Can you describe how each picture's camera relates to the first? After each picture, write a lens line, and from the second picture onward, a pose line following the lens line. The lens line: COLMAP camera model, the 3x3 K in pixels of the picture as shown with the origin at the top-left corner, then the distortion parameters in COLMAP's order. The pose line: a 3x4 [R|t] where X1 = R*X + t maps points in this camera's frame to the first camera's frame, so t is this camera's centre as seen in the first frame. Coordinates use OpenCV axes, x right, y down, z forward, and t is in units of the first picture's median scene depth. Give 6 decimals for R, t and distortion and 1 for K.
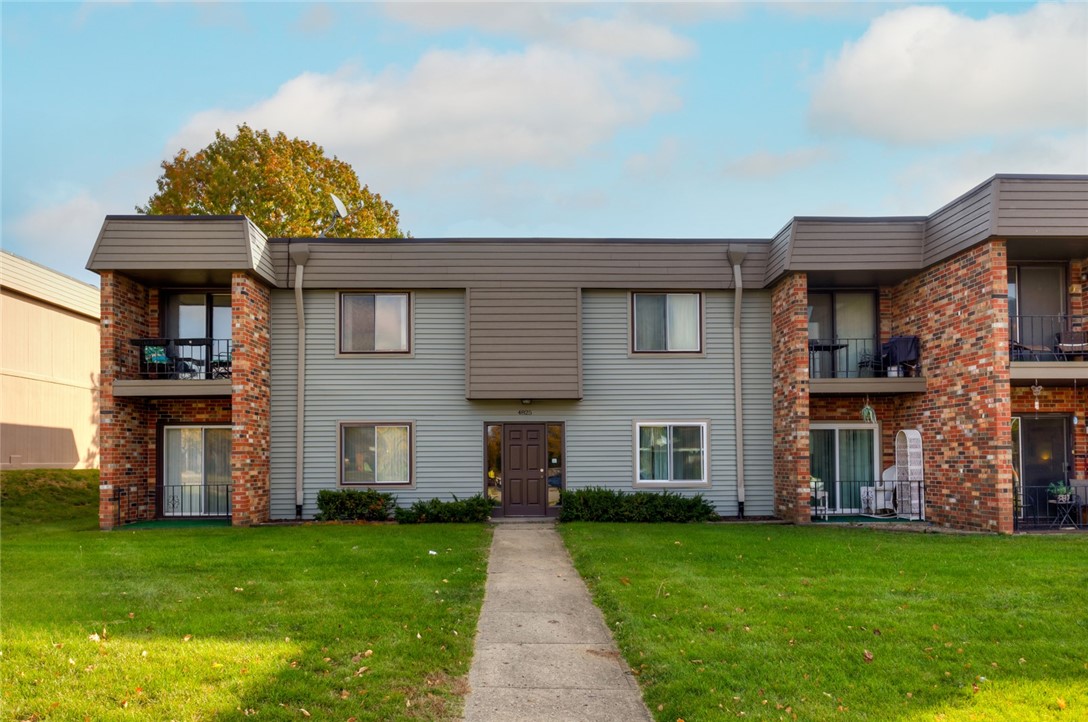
lens RADIAL K [[835.7, 0, 543.4], [0, 835.7, 367.1], [0, 0, 1]] dist [0.005461, -0.001311]
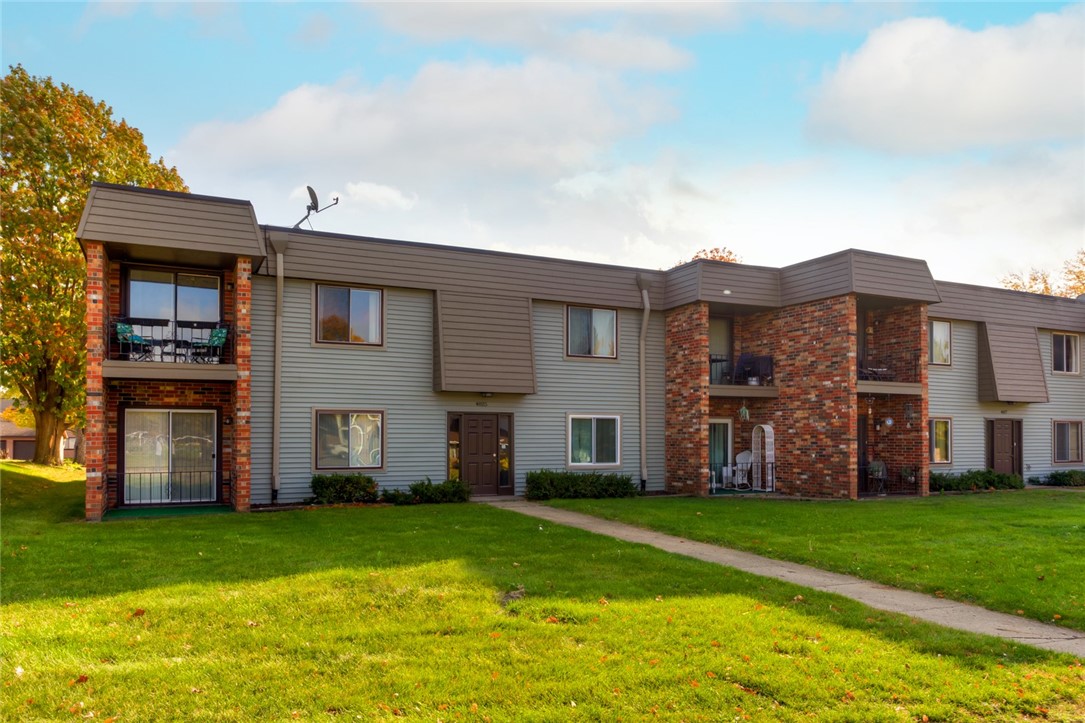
lens RADIAL K [[777.3, 0, 543.5], [0, 777.3, 356.5], [0, 0, 1]] dist [-0.000801, 0.007492]
pose [[0.908527, 0.050716, 0.414738, -0.400181], [-0.052931, 0.998579, -0.006160, -0.008425], [-0.414461, -0.016356, 0.909920, 0.006055]]
